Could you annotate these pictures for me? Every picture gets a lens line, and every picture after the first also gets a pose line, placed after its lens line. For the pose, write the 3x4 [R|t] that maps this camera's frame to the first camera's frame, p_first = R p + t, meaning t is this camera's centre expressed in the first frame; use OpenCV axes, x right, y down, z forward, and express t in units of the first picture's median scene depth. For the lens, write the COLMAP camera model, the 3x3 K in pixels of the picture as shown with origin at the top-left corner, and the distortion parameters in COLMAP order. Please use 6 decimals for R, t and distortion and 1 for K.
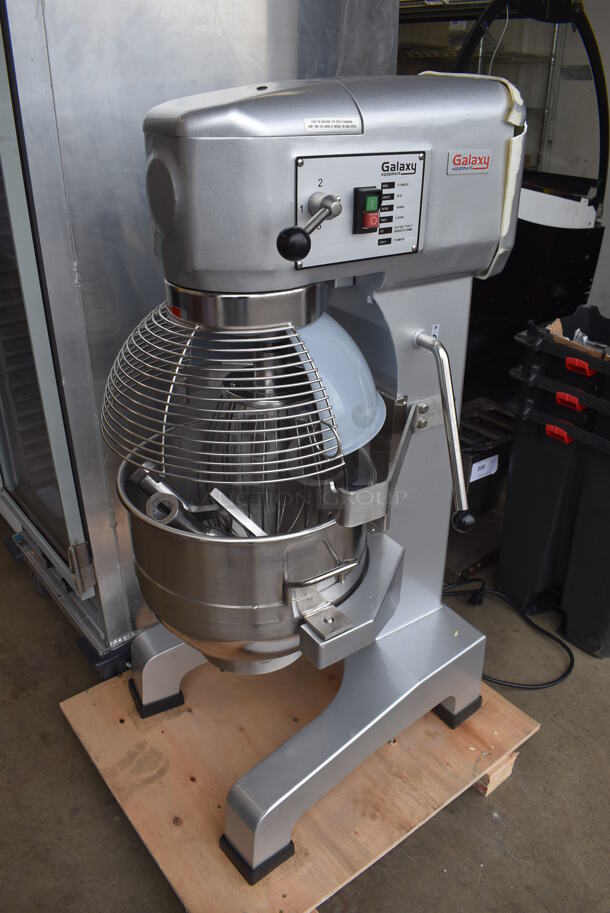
lens RADIAL K [[706.9, 0, 305.0], [0, 706.9, 456.5], [0, 0, 1]] dist [-0.114832, 0.036761]
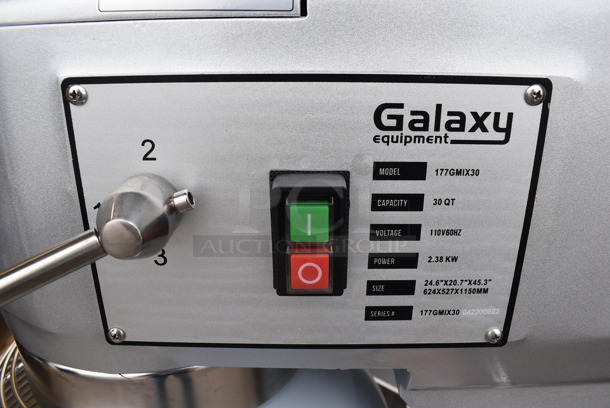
lens RADIAL K [[472.3, 0, 305.0], [0, 472.3, 204.0], [0, 0, 1]] dist [-0.114832, 0.036761]
pose [[0.817828, 0.189701, -0.543296, 0.152659], [-0.265899, 0.961846, -0.064414, -0.254769], [0.510348, 0.197142, 0.837067, 0.577374]]
